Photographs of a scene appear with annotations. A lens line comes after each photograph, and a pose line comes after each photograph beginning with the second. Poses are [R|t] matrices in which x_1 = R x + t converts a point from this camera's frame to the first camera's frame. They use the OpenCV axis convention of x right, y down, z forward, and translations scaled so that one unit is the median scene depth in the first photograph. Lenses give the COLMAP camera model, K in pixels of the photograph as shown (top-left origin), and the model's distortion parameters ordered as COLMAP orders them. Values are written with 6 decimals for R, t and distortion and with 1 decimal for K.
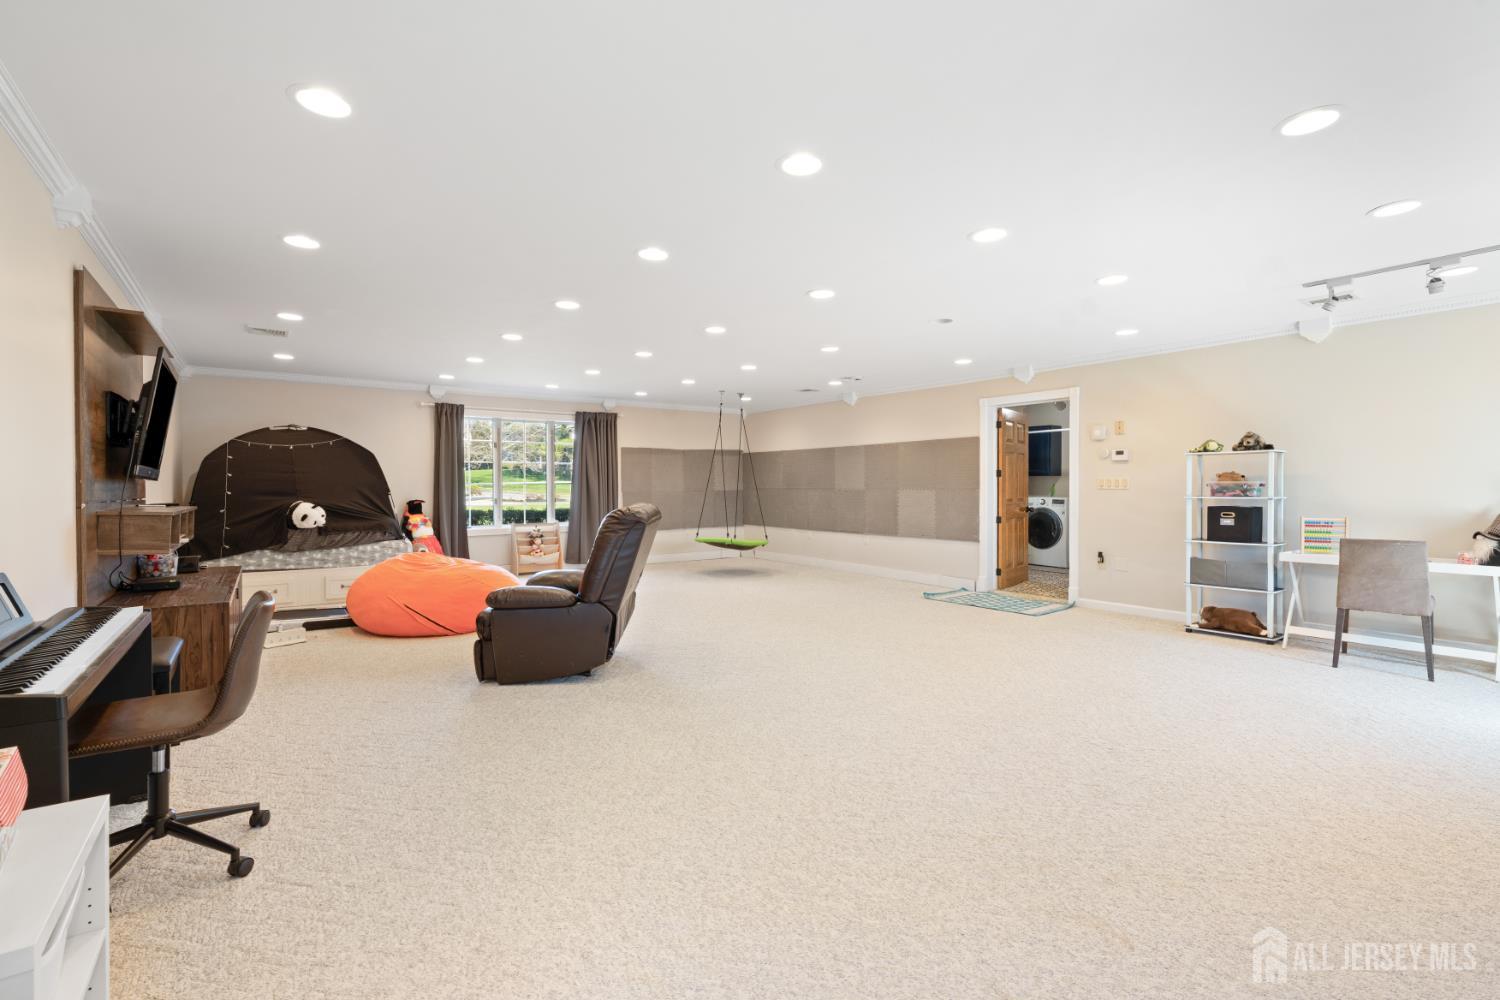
lens RADIAL K [[647.5, 0, 747.5], [0, 647.5, 492.4], [0, 0, 1]] dist [0.000714, 0.000036]
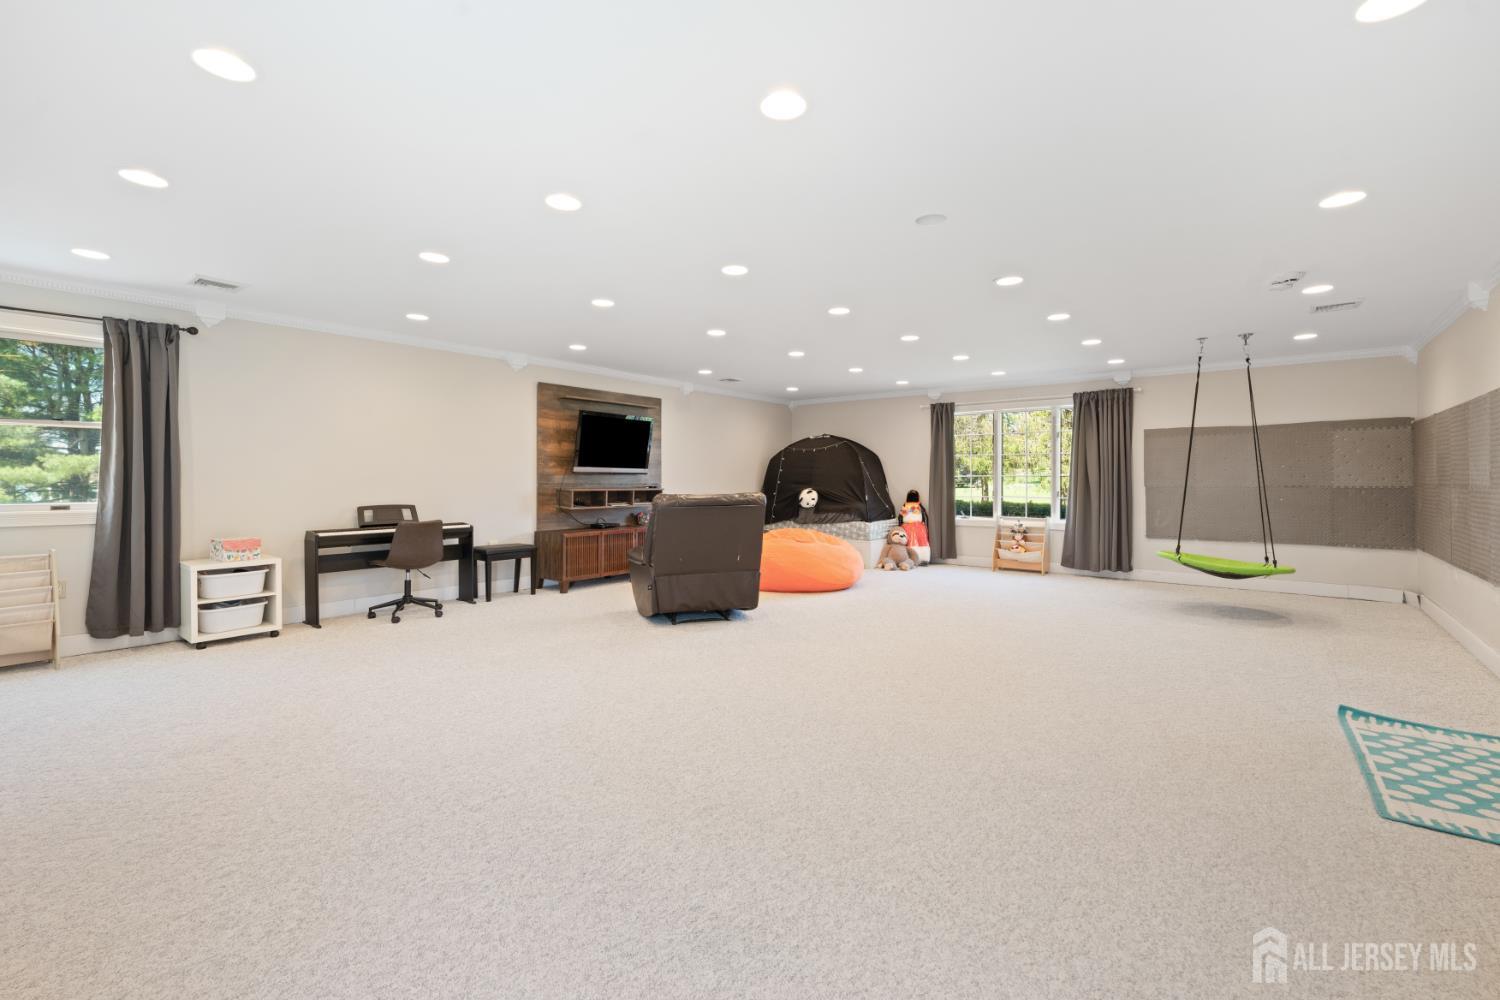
lens RADIAL K [[647.5, 0, 752.5], [0, 647.5, 488.9], [0, 0, 1]] dist [0.000714, 0.000036]
pose [[0.280321, 0.019082, -0.959717, 0.527048], [-0.012319, 0.999792, 0.016281, -0.005832], [0.959827, 0.007259, 0.280497, 0.400052]]
